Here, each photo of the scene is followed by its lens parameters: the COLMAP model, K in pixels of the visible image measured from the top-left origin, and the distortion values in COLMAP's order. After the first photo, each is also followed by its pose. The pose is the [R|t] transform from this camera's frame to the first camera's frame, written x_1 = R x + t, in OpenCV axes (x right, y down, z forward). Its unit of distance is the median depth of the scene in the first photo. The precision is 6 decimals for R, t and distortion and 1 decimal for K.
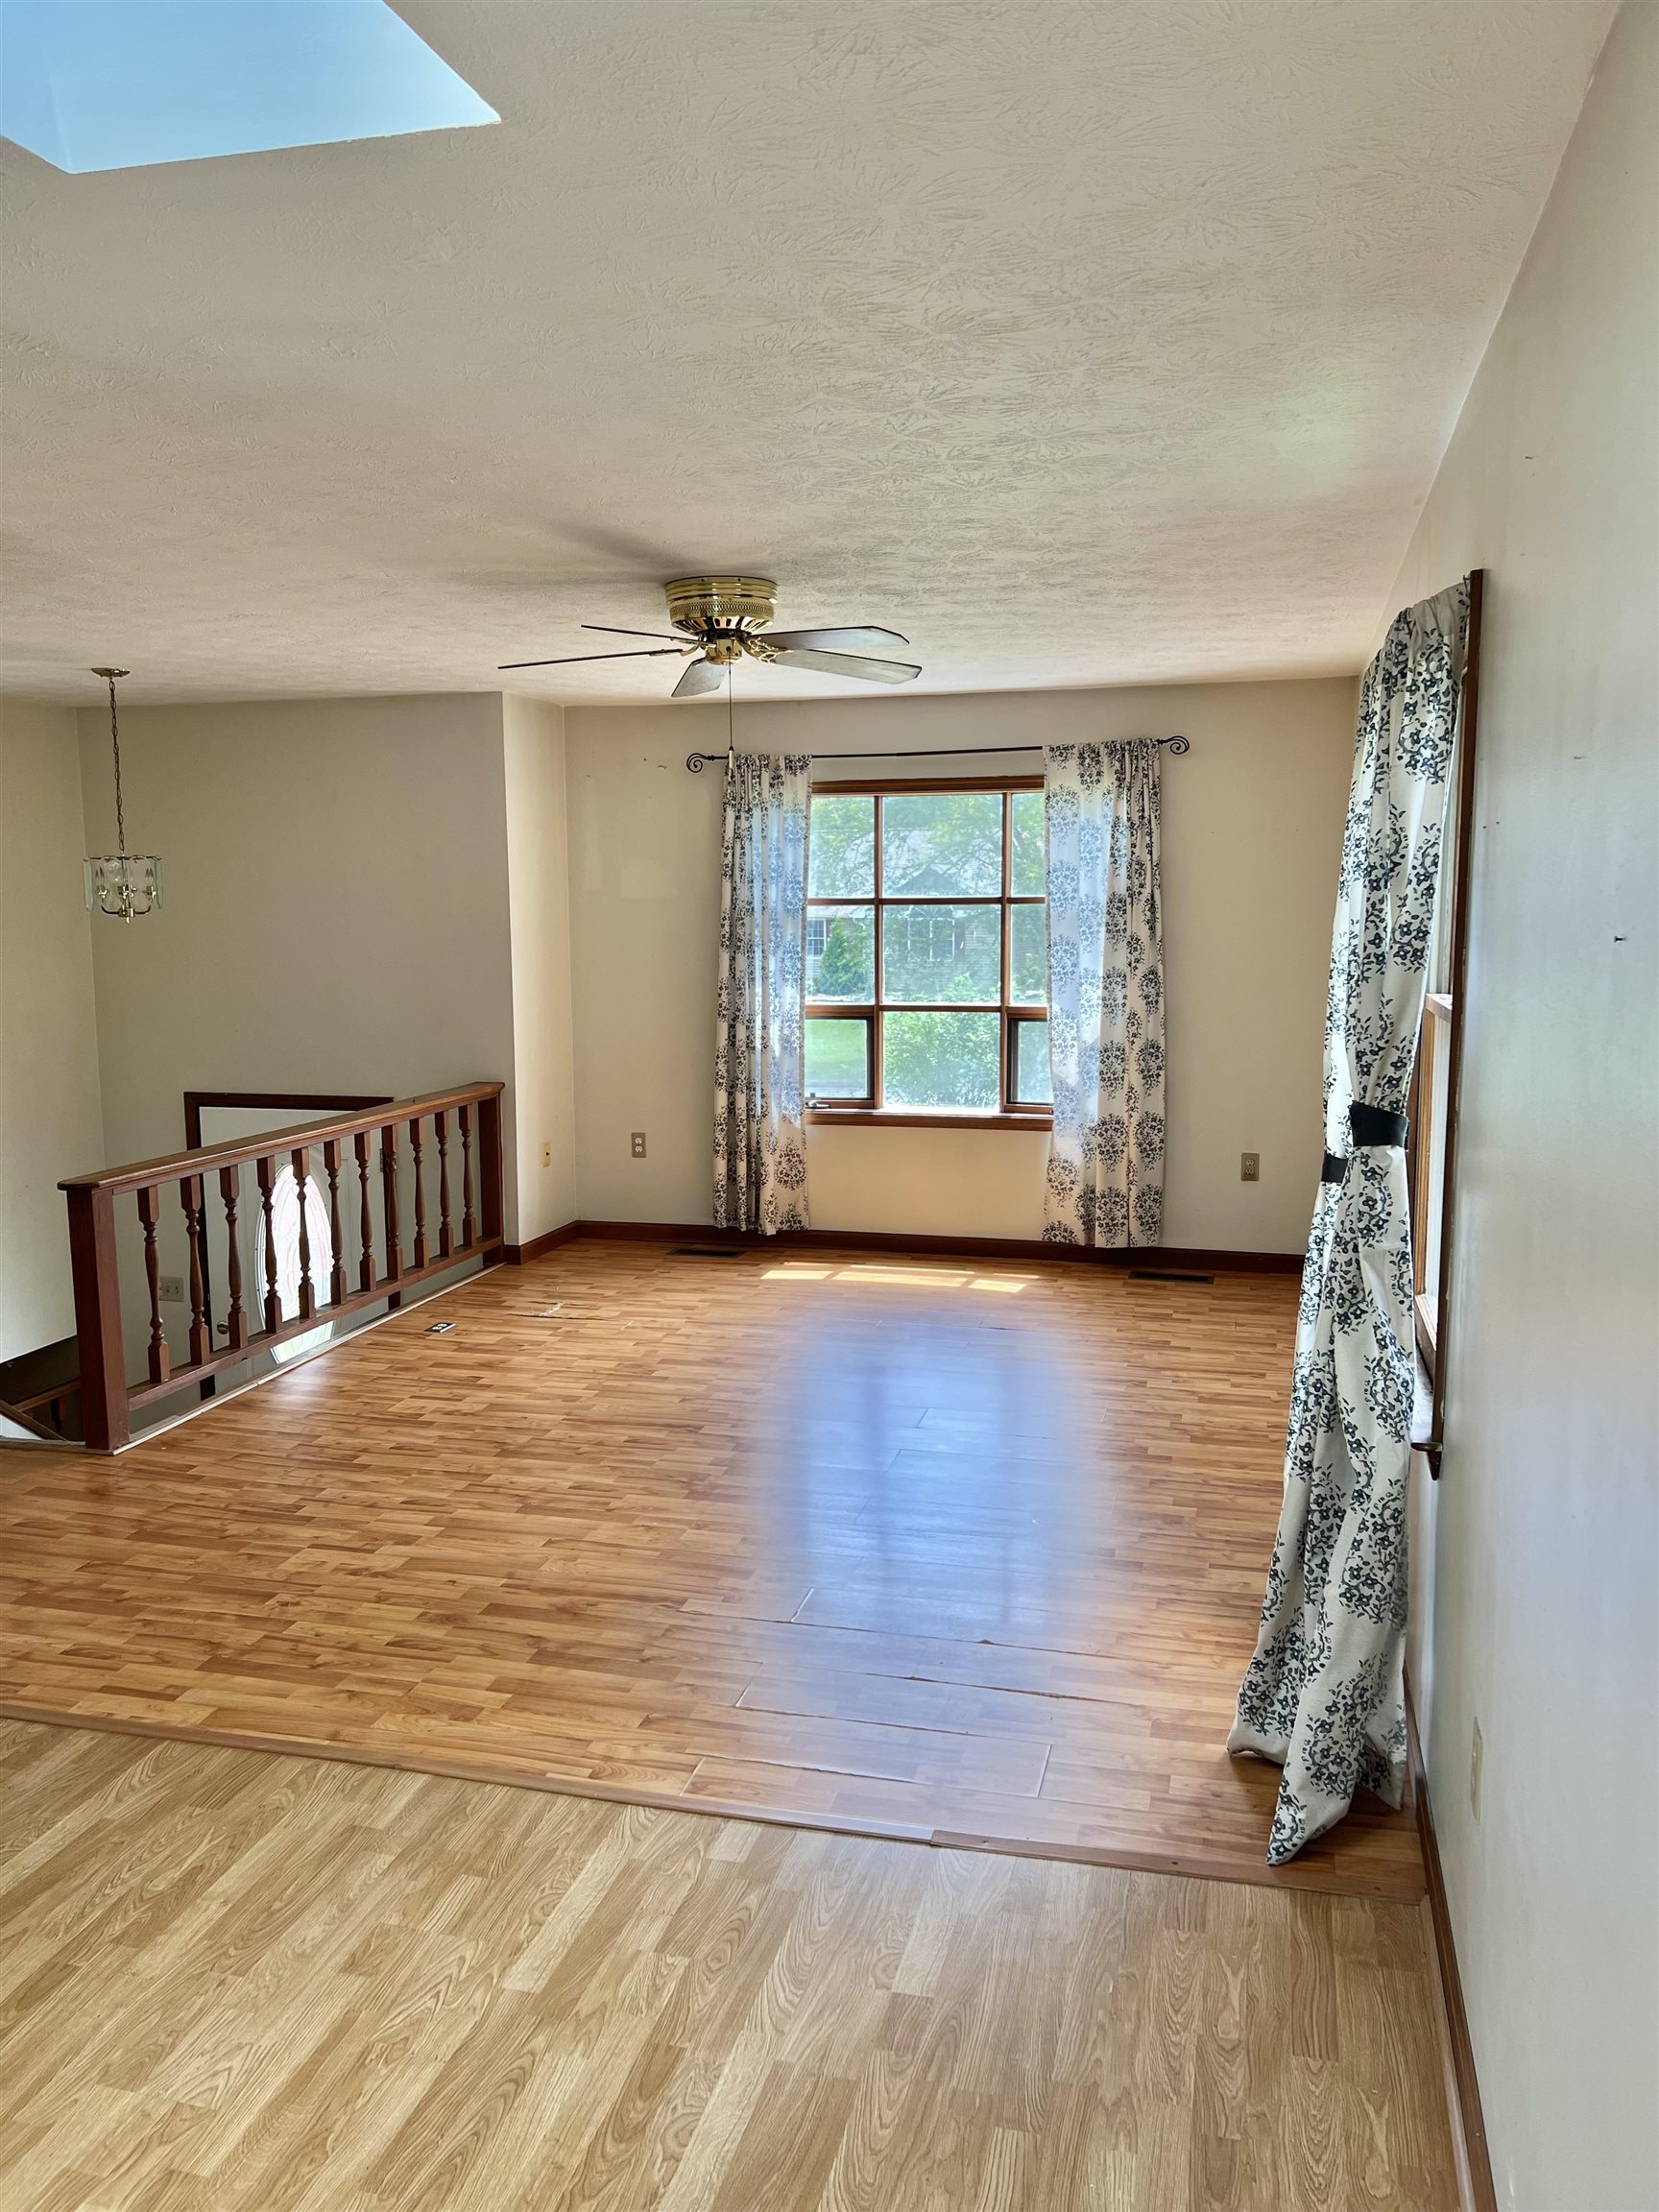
lens RADIAL K [[1677.1, 0, 829.5], [0, 1677.1, 1106.0], [0, 0, 1]] dist [0.028218, -0.004569]
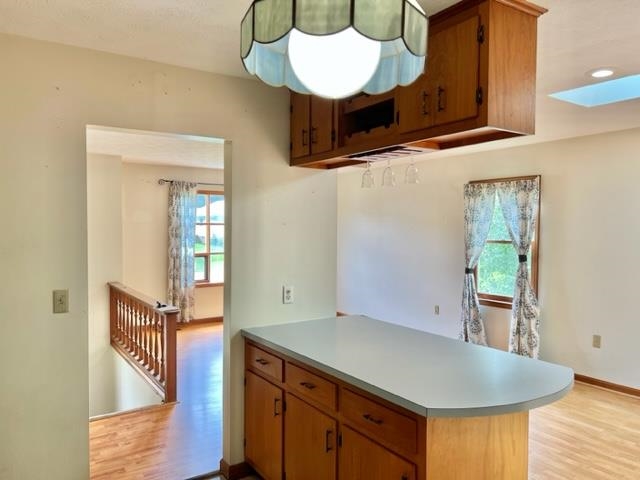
lens RADIAL K [[485.2, 0, 320.0], [0, 485.2, 240.0], [0, 0, 1]] dist [0.028218, -0.004569]
pose [[0.665811, -0.010892, 0.746041, -0.593172], [0.088831, 0.993939, -0.064767, 0.000744], [-0.740814, 0.109395, 0.662743, 0.137555]]
